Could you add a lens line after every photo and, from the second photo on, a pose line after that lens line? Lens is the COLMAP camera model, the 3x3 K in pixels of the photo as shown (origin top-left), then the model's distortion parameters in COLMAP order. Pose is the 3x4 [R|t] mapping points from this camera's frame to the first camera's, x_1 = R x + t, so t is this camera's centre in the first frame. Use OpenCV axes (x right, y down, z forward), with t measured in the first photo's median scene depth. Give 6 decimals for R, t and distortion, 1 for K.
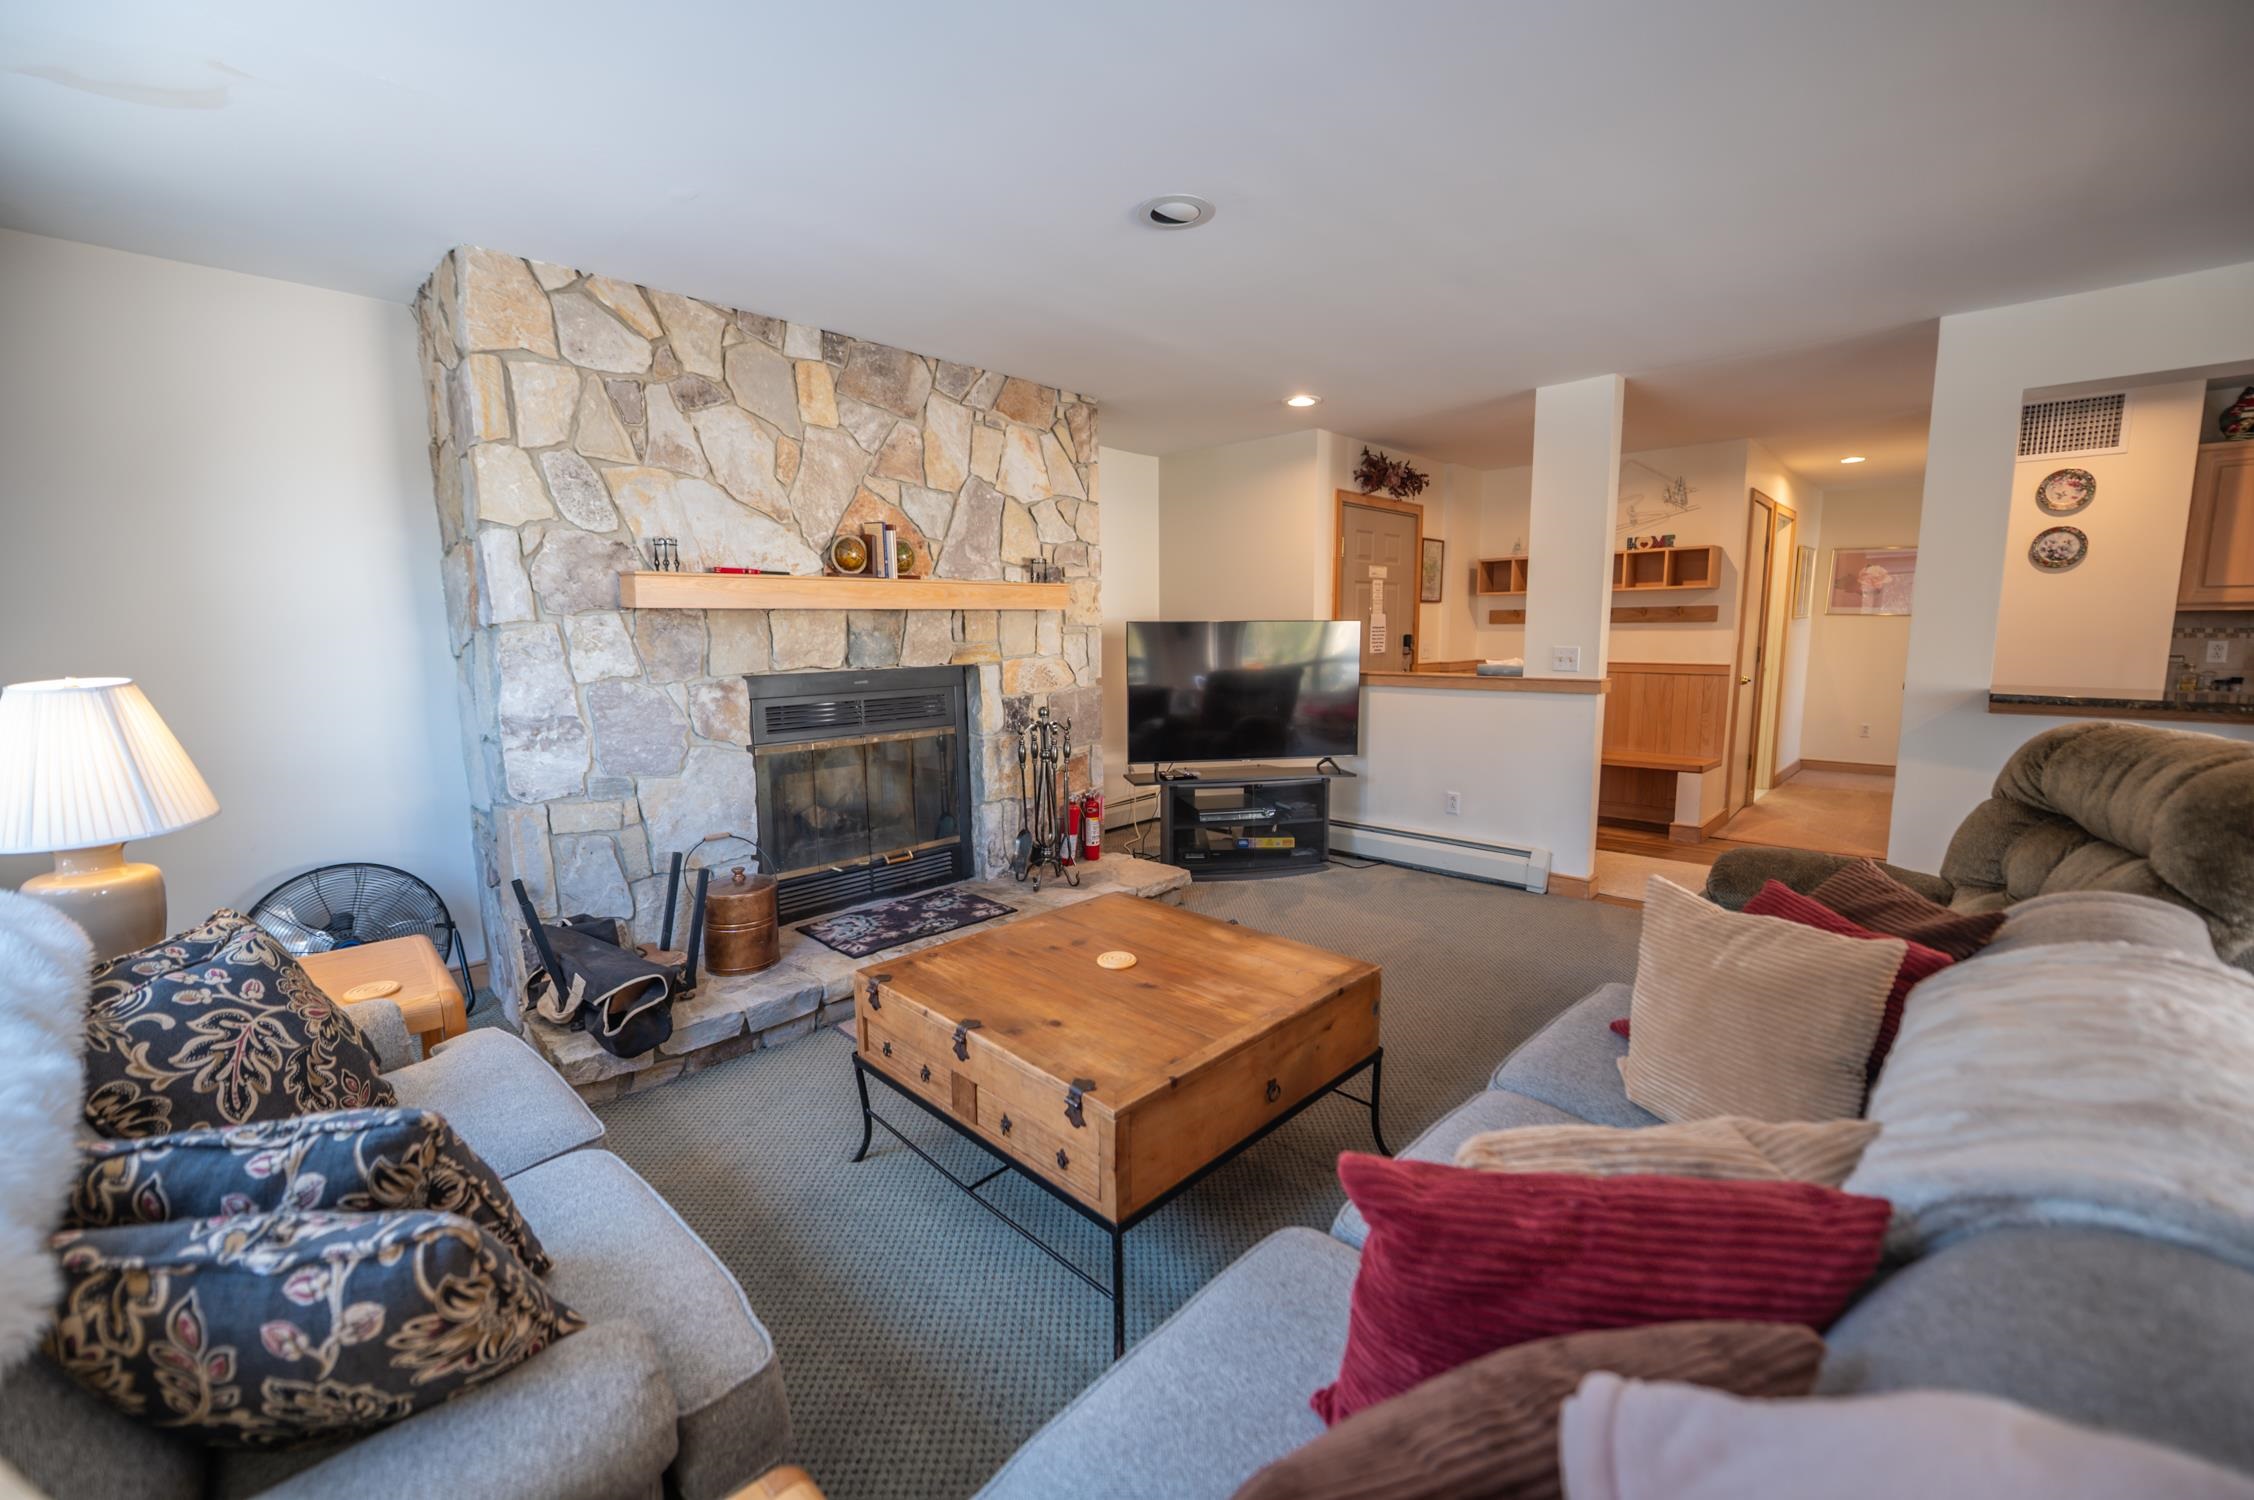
lens RADIAL K [[895.9, 0, 1132.1], [0, 895.9, 751.8], [0, 0, 1]] dist [-0.007712, 0.000127]
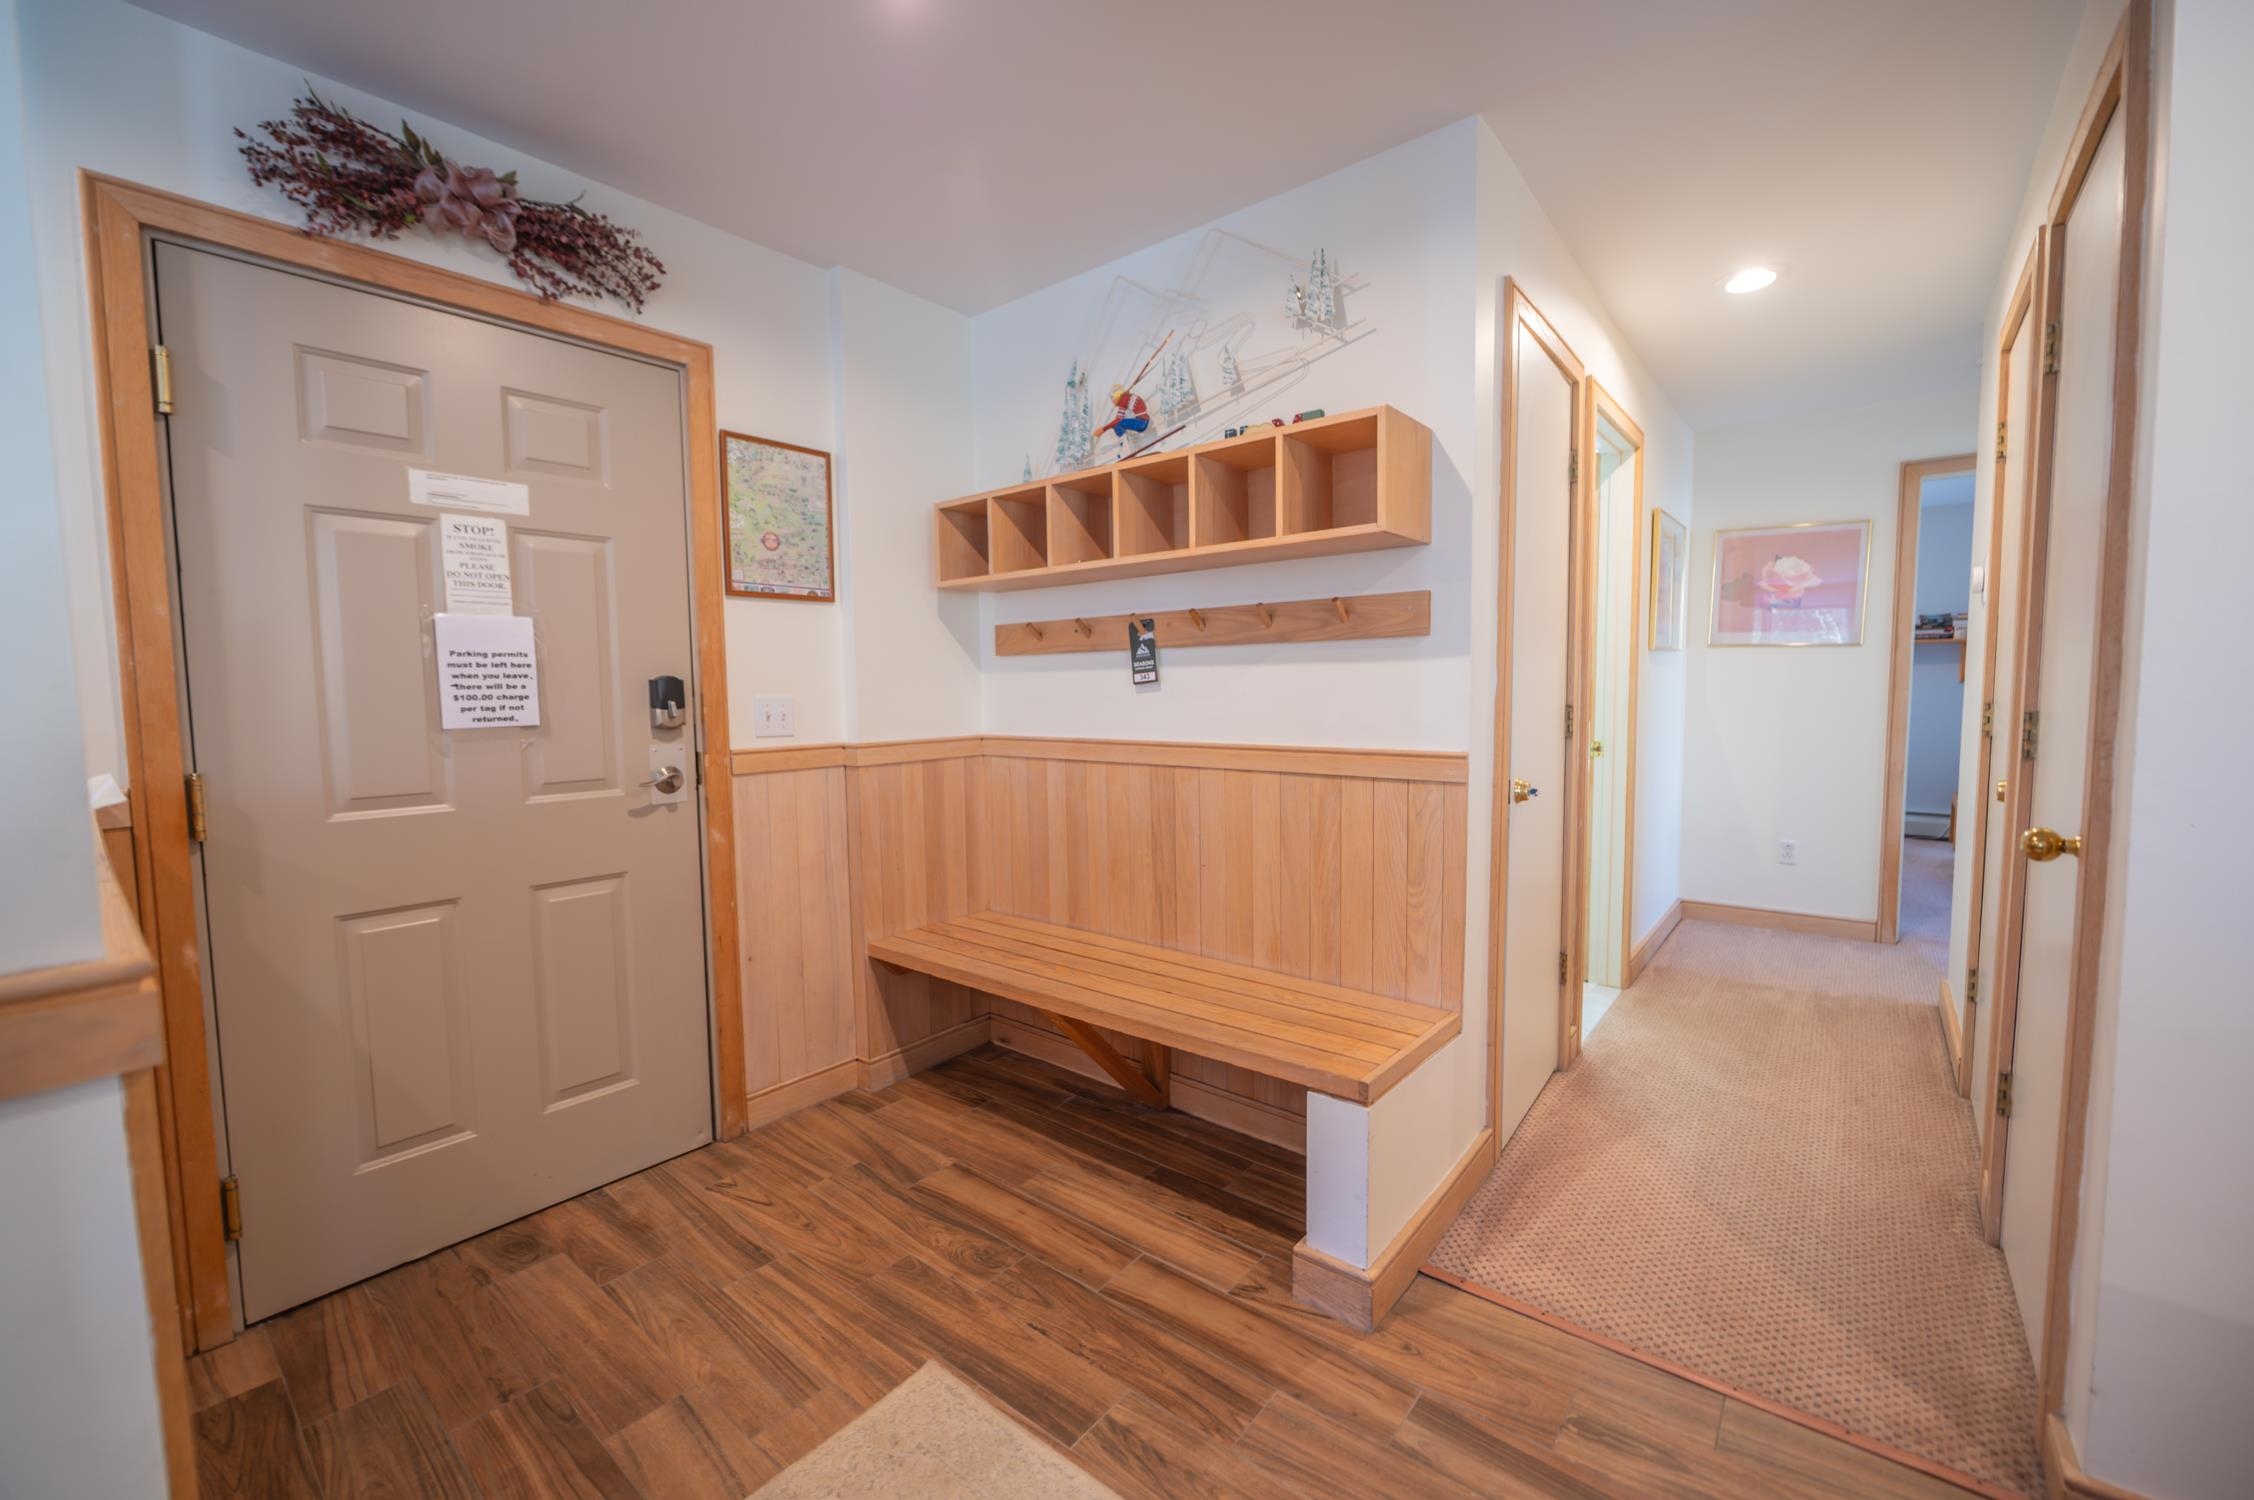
lens RADIAL K [[895.9, 0, 1125.4], [0, 895.9, 748.5], [0, 0, 1]] dist [-0.007712, 0.000127]
pose [[0.996676, -0.008523, 0.081016, 0.697977], [0.013861, 0.997753, -0.065546, -0.108297], [-0.080275, 0.066451, 0.994555, 0.906491]]
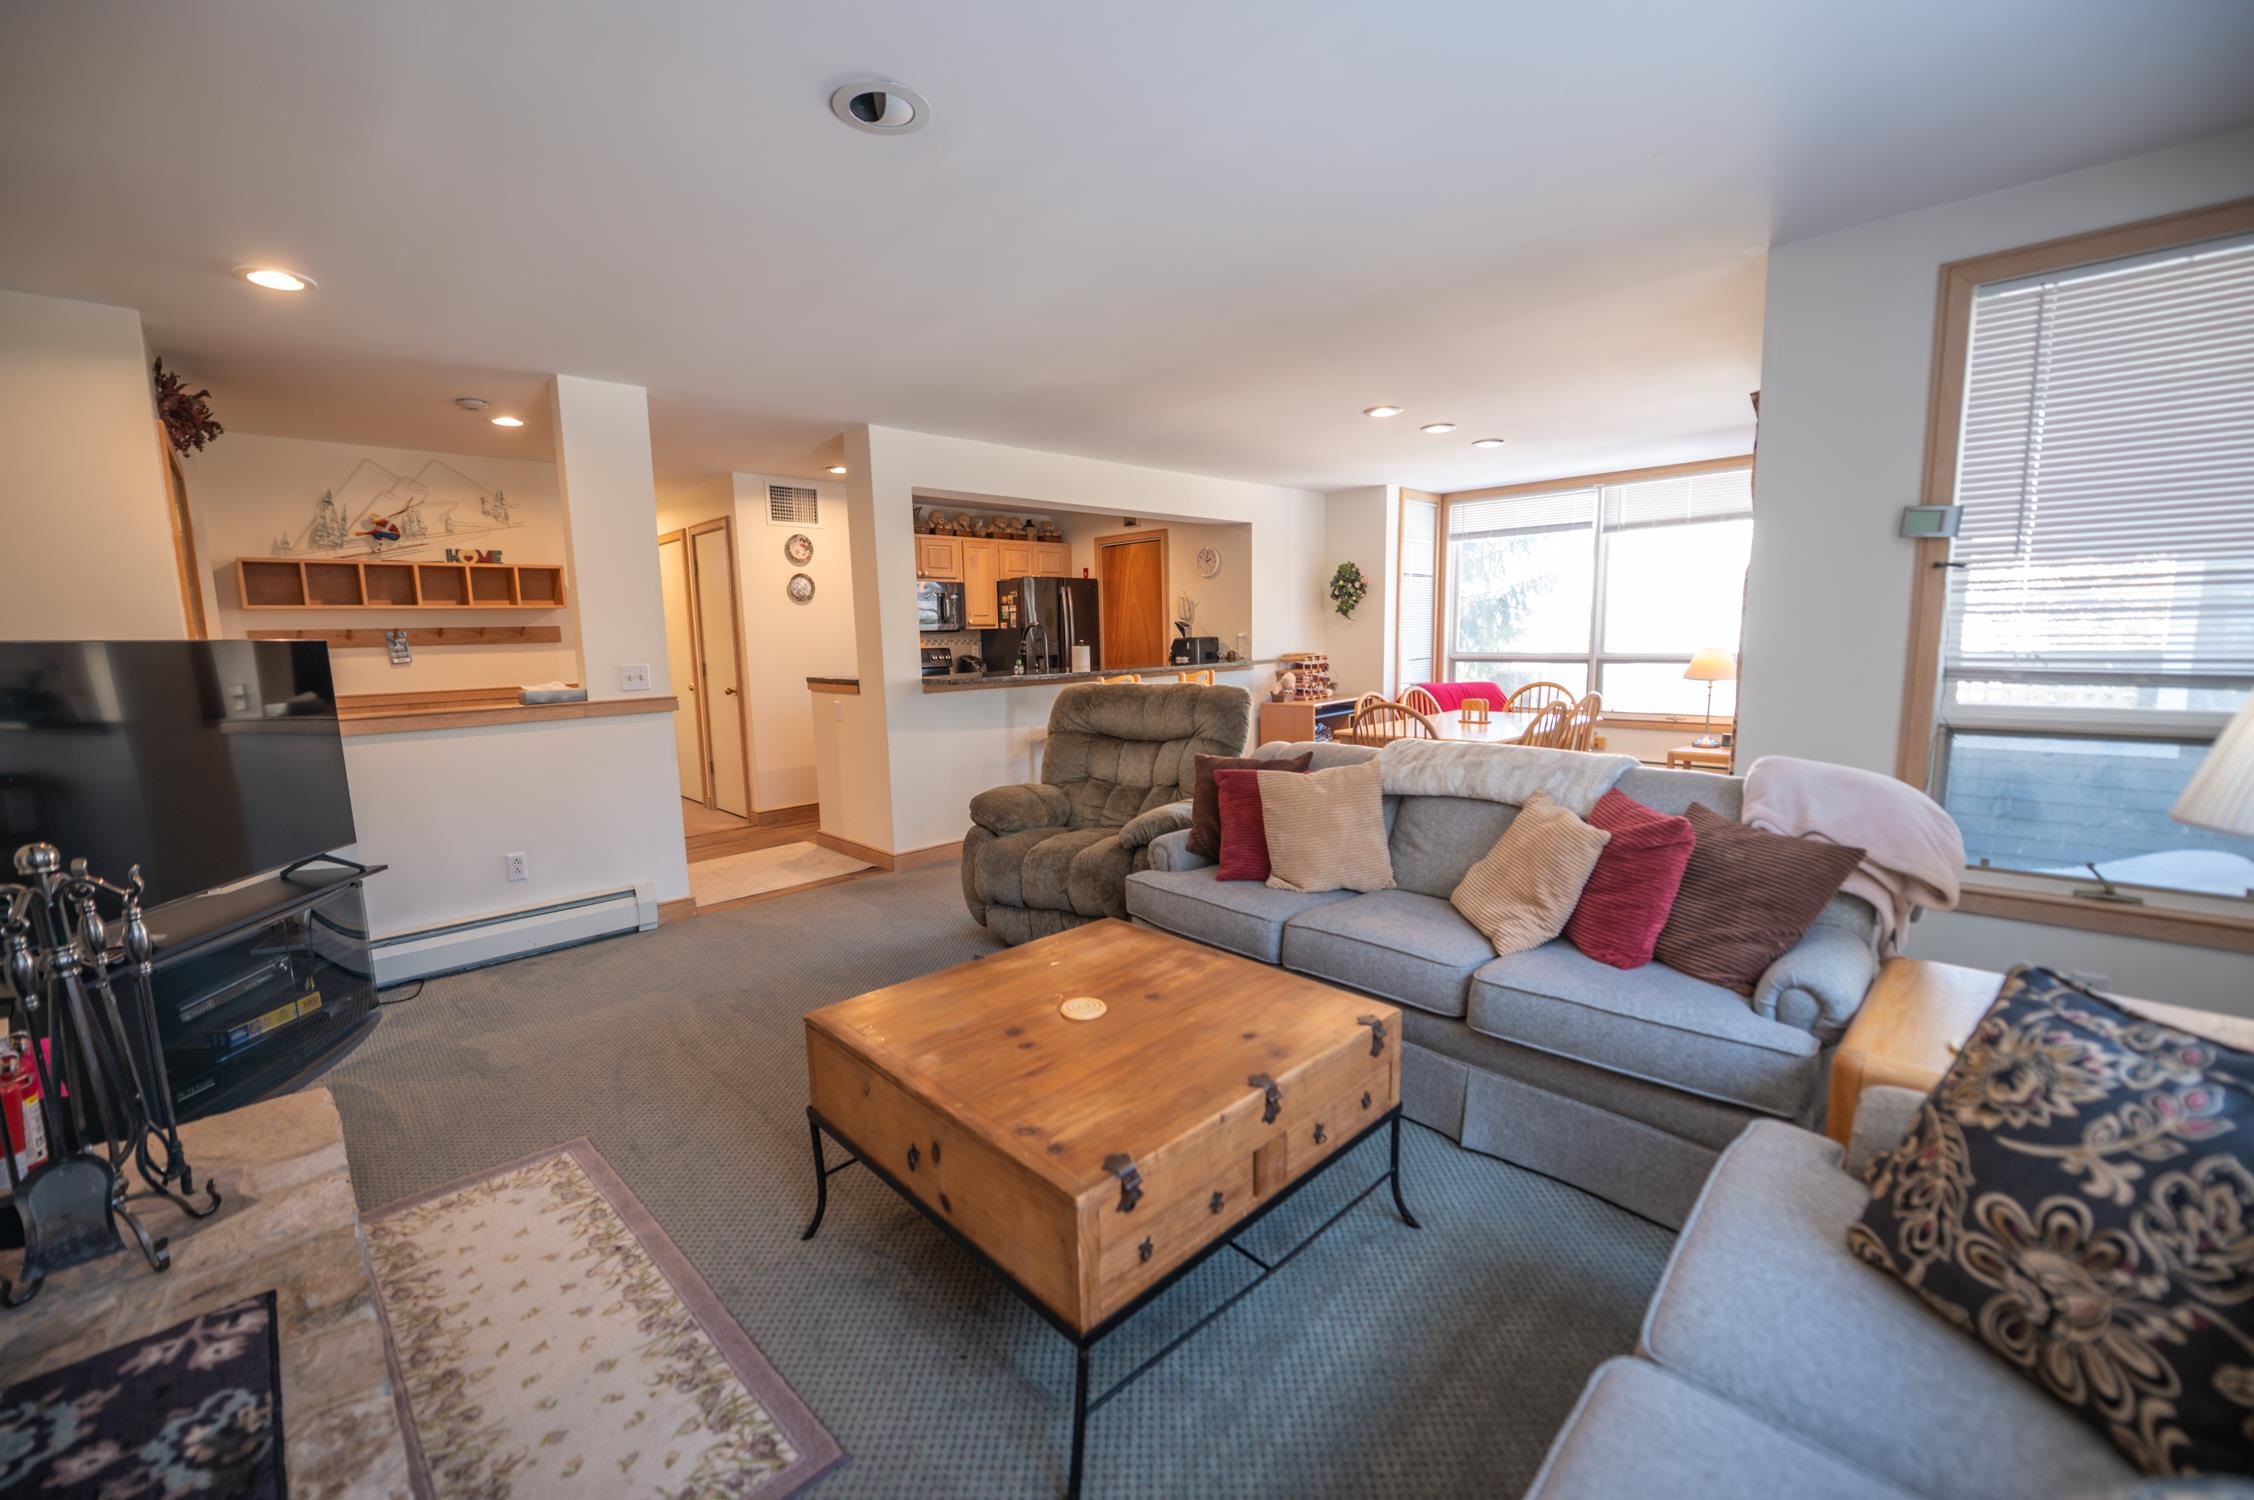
lens RADIAL K [[895.9, 0, 1116.1], [0, 895.9, 752.6], [0, 0, 1]] dist [-0.007712, 0.000127]
pose [[0.036508, -0.125468, 0.991426, -0.464300], [0.159421, 0.980113, 0.118166, -0.059882], [-0.986535, 0.153740, 0.055784, 0.482880]]
